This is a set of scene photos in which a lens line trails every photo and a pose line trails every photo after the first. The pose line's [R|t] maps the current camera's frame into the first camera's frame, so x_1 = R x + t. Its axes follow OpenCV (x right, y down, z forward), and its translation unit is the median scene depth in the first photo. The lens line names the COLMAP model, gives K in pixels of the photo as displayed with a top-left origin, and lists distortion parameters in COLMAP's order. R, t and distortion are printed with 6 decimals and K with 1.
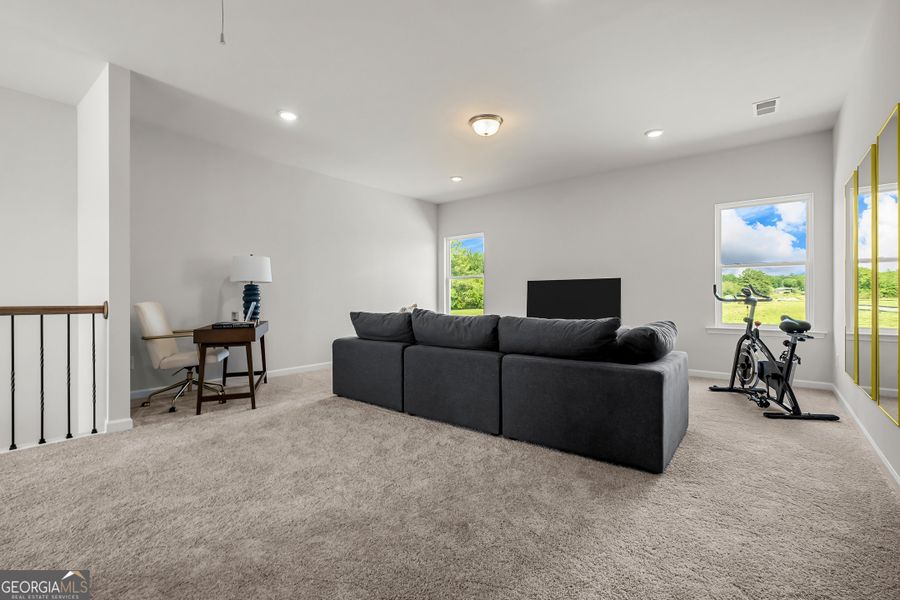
lens RADIAL K [[414.6, 0, 453.1], [0, 414.6, 302.1], [0, 0, 1]] dist [-0.002499, -0.000174]
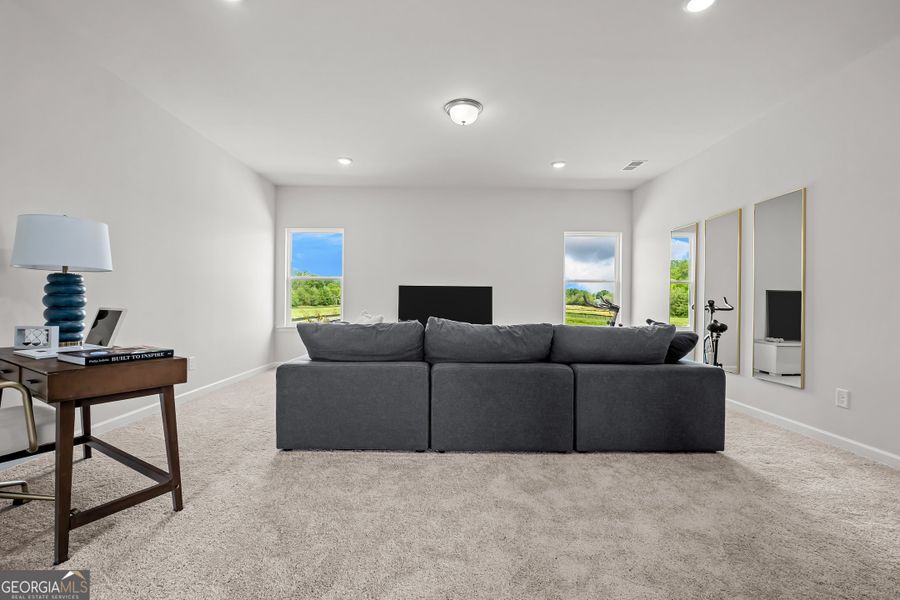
lens RADIAL K [[395.4, 0, 449.1], [0, 395.4, 308.1], [0, 0, 1]] dist [-0.006982, -0.000163]
pose [[0.768052, 0.002308, 0.640383, -0.482656], [-0.006620, 0.999969, 0.004335, -0.005152], [-0.640353, -0.007569, 0.768043, 0.349870]]
